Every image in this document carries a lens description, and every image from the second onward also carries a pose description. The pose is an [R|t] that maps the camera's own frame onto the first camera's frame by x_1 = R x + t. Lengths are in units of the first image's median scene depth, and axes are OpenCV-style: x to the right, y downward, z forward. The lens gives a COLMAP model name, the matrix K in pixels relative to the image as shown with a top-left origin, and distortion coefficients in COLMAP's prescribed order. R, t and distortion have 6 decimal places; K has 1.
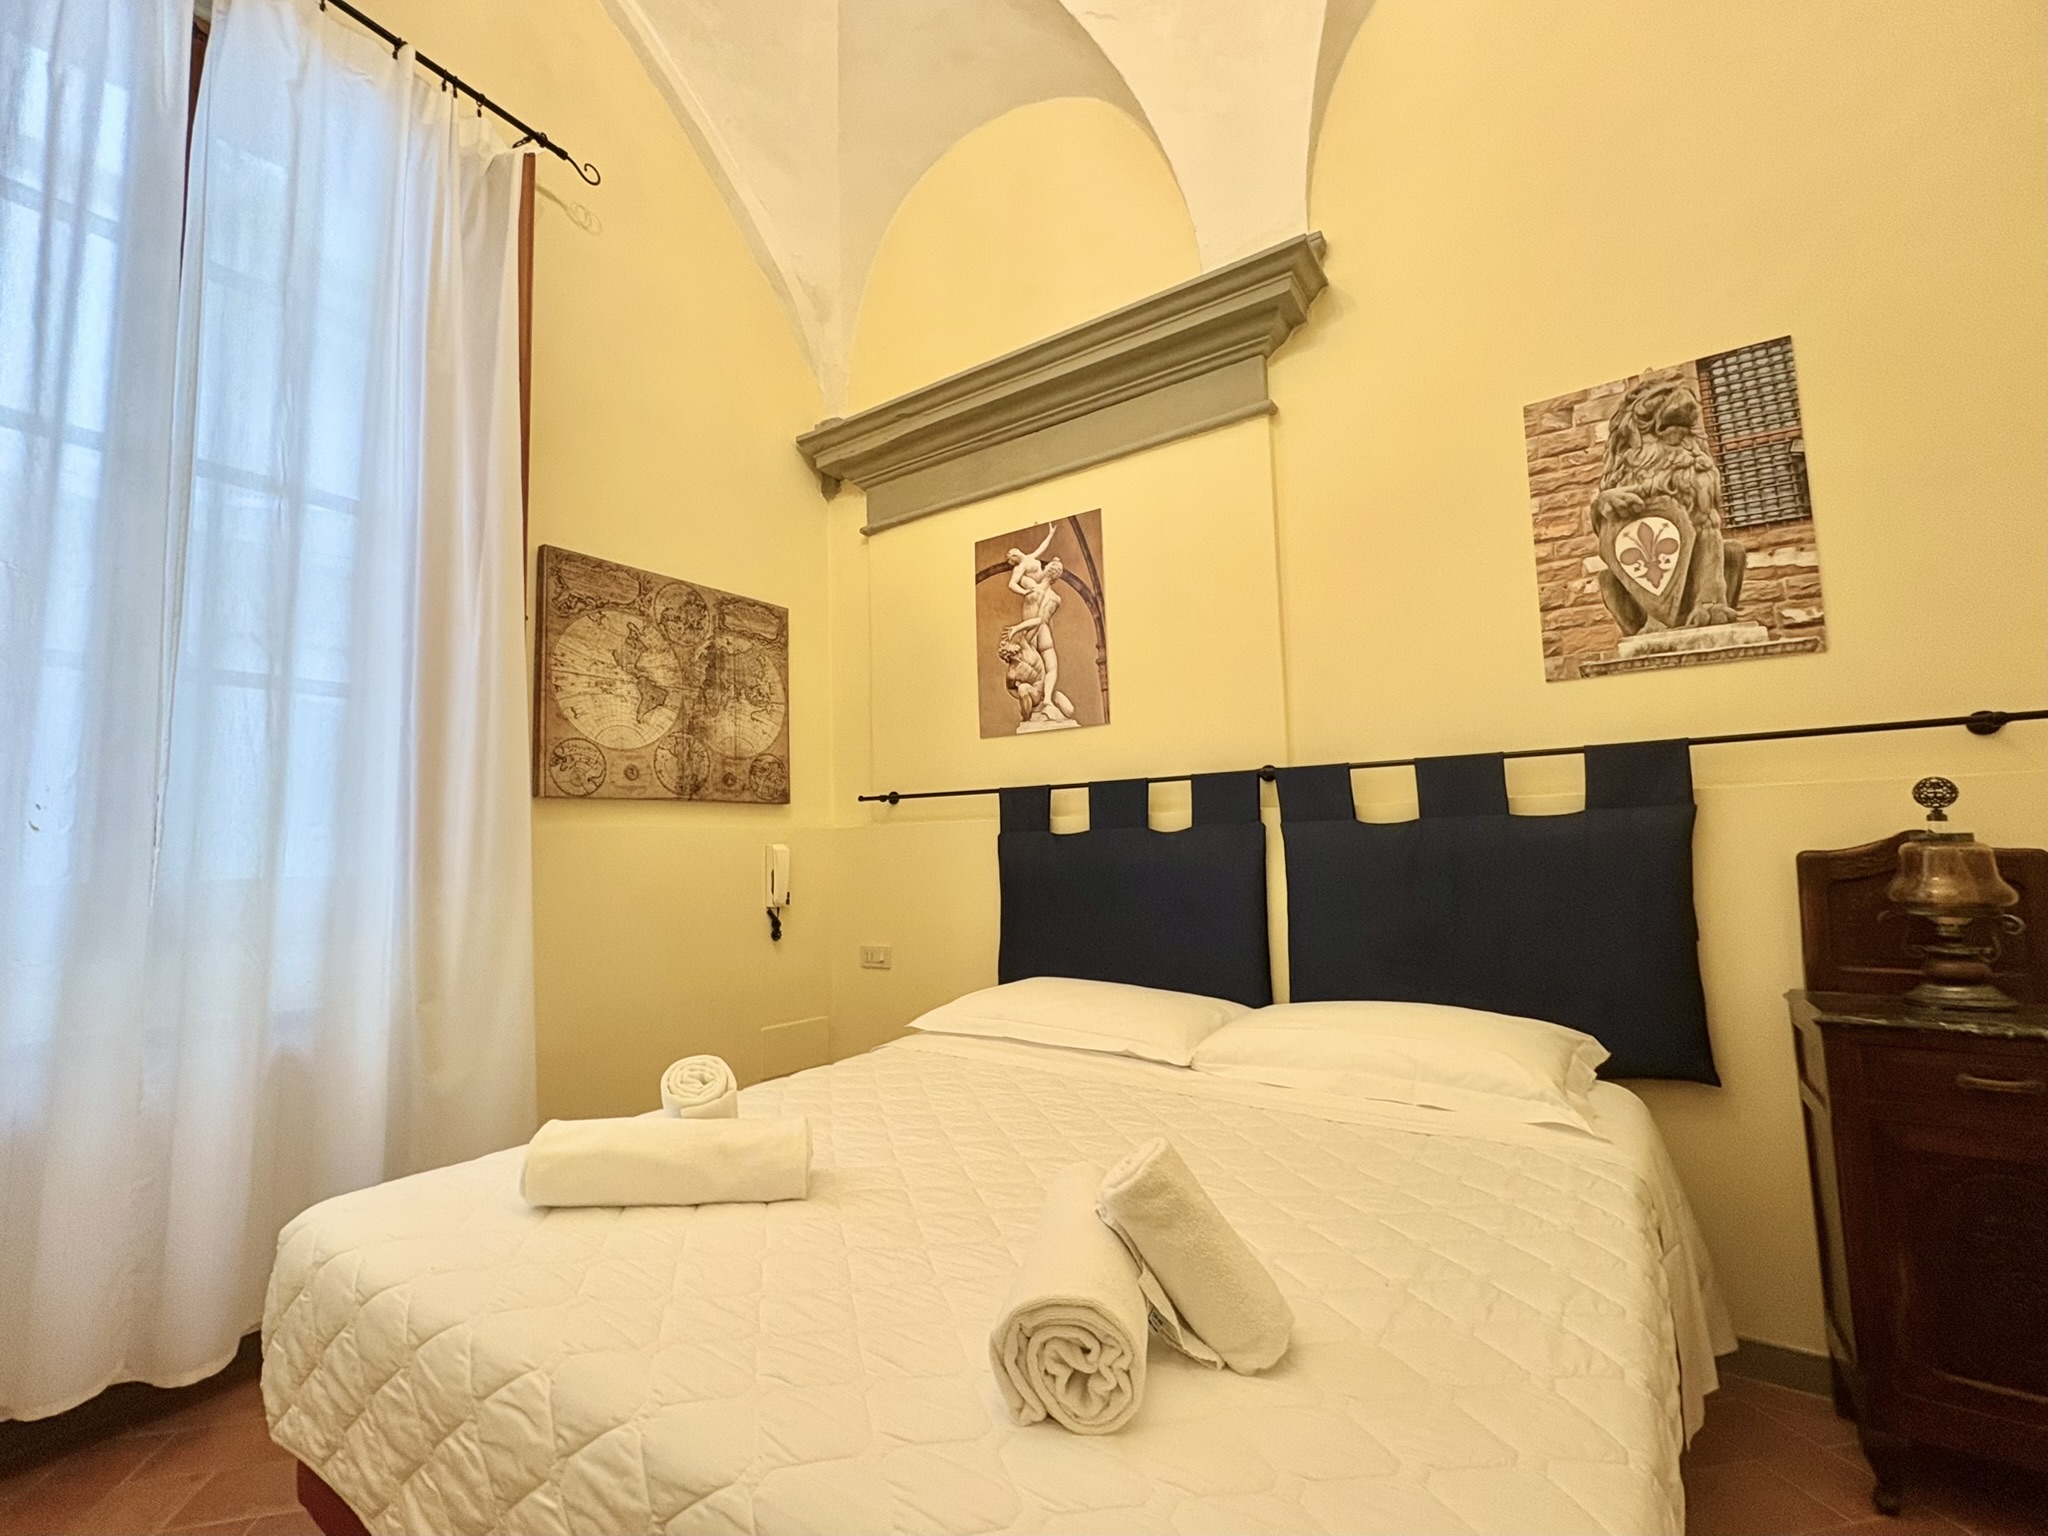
lens RADIAL K [[901.0, 0, 1023.0], [0, 901.0, 804.3], [0, 0, 1]] dist [-0.000835, -0.000025]
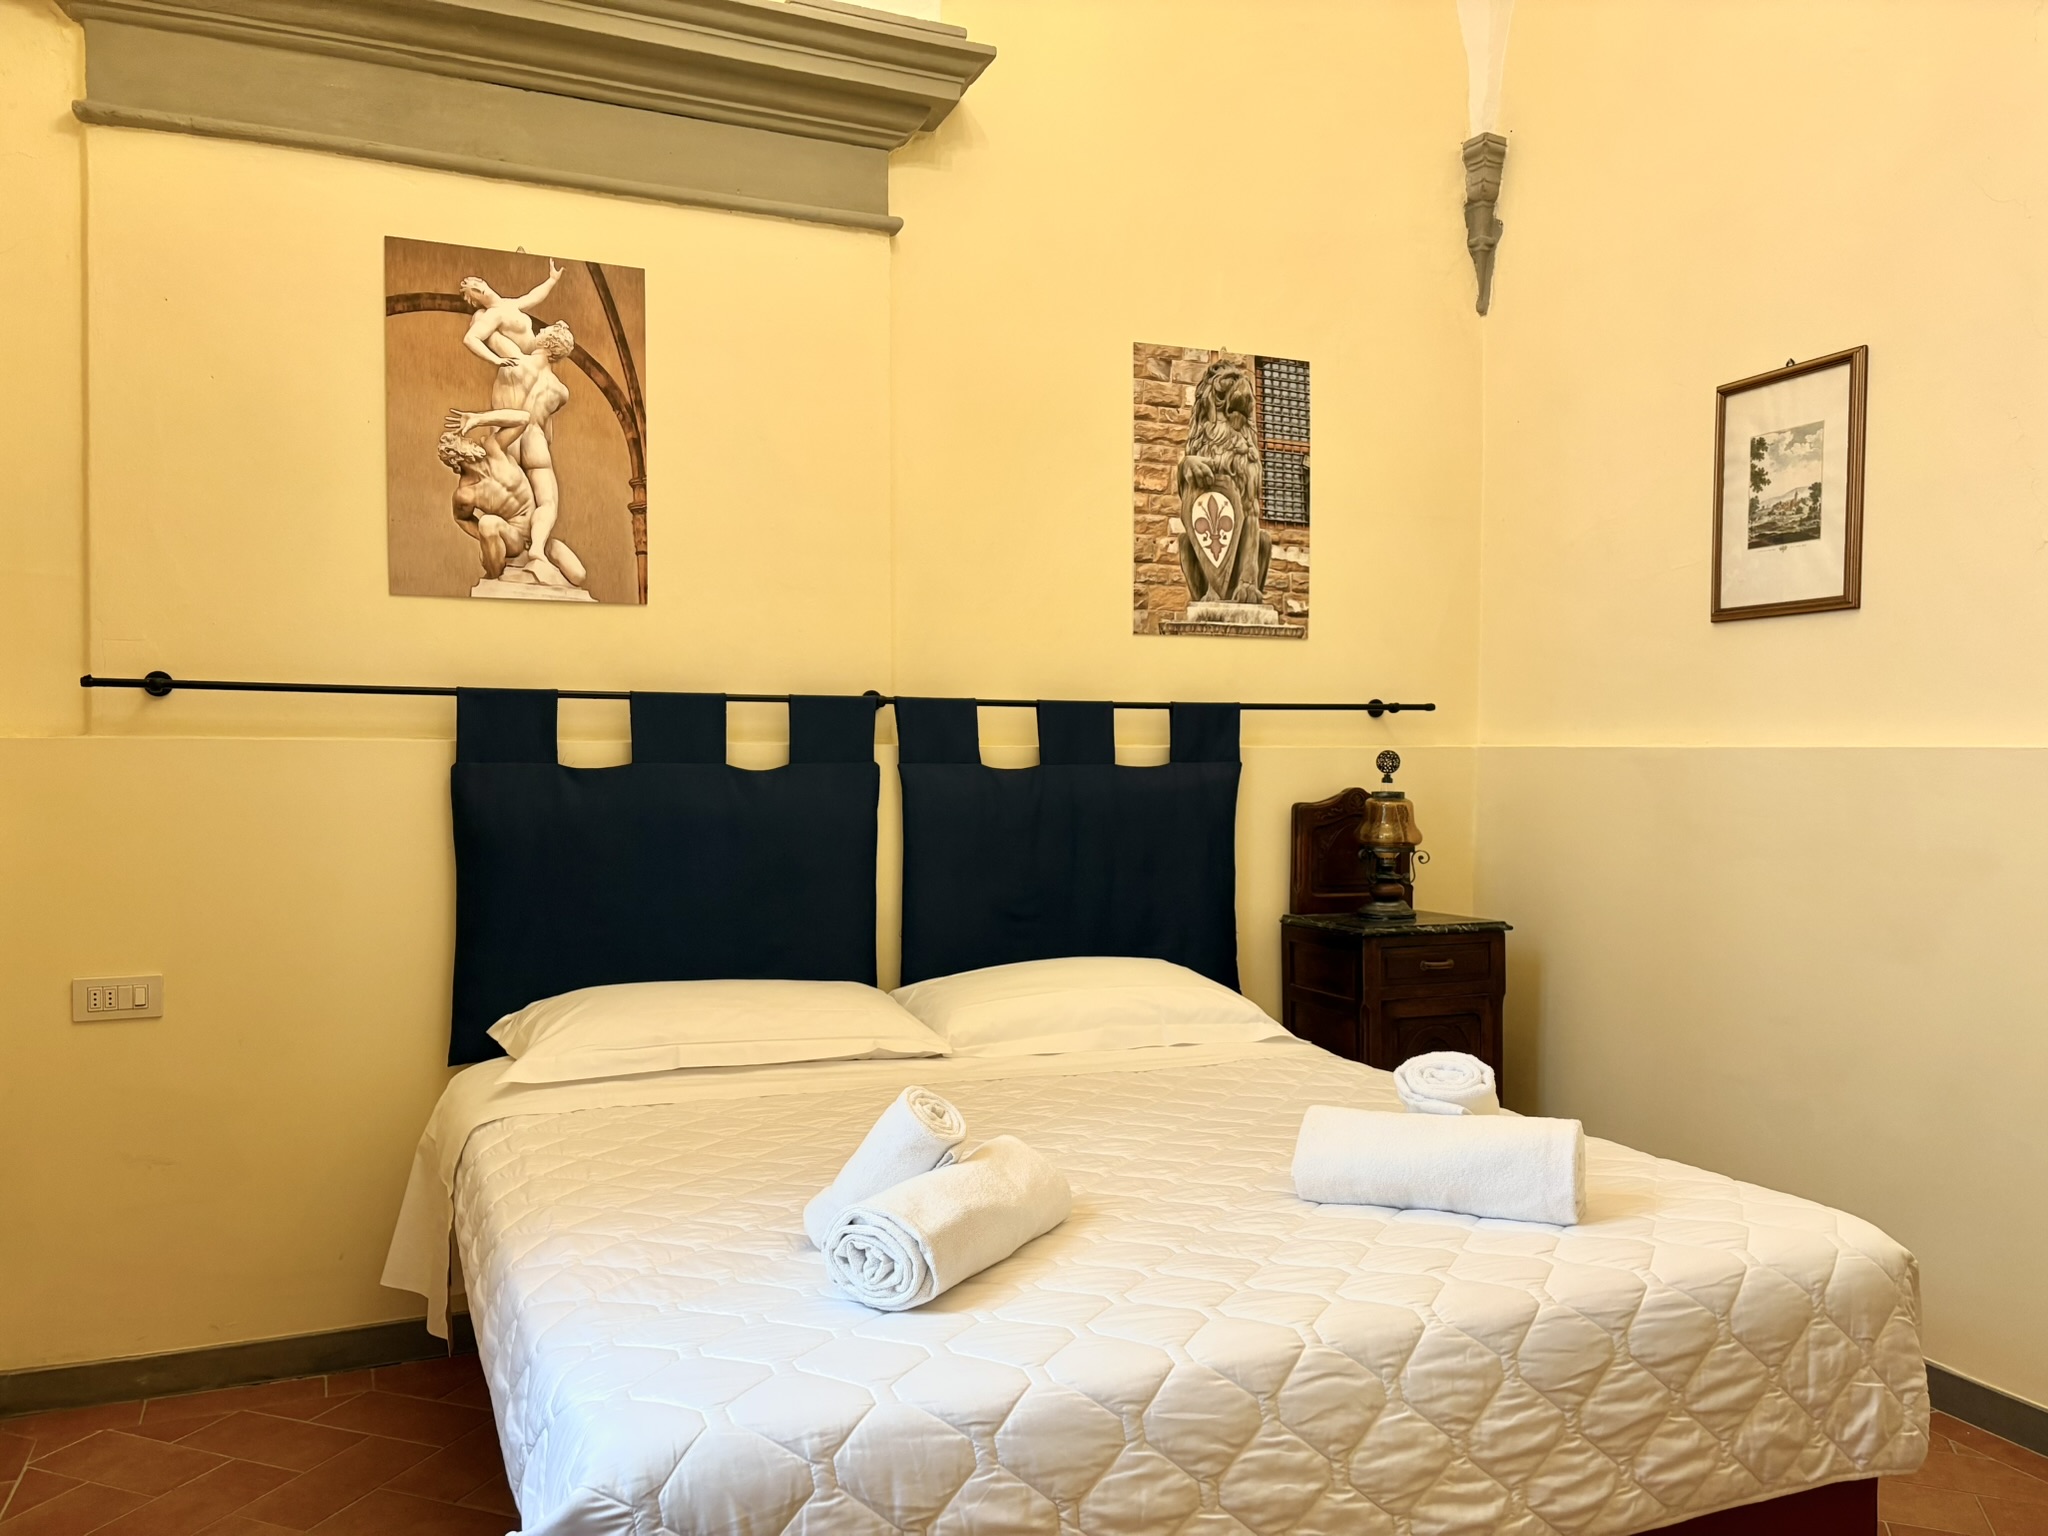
lens RADIAL K [[1532.1, 0, 1030.9], [0, 1532.1, 850.4], [0, 0, 1]] dist [0.144870, -0.332312]
pose [[0.522486, -0.031121, 0.852080, -0.977843], [-0.063268, 0.995164, 0.075143, -0.016441], [-0.850297, -0.093170, 0.517990, 0.185409]]
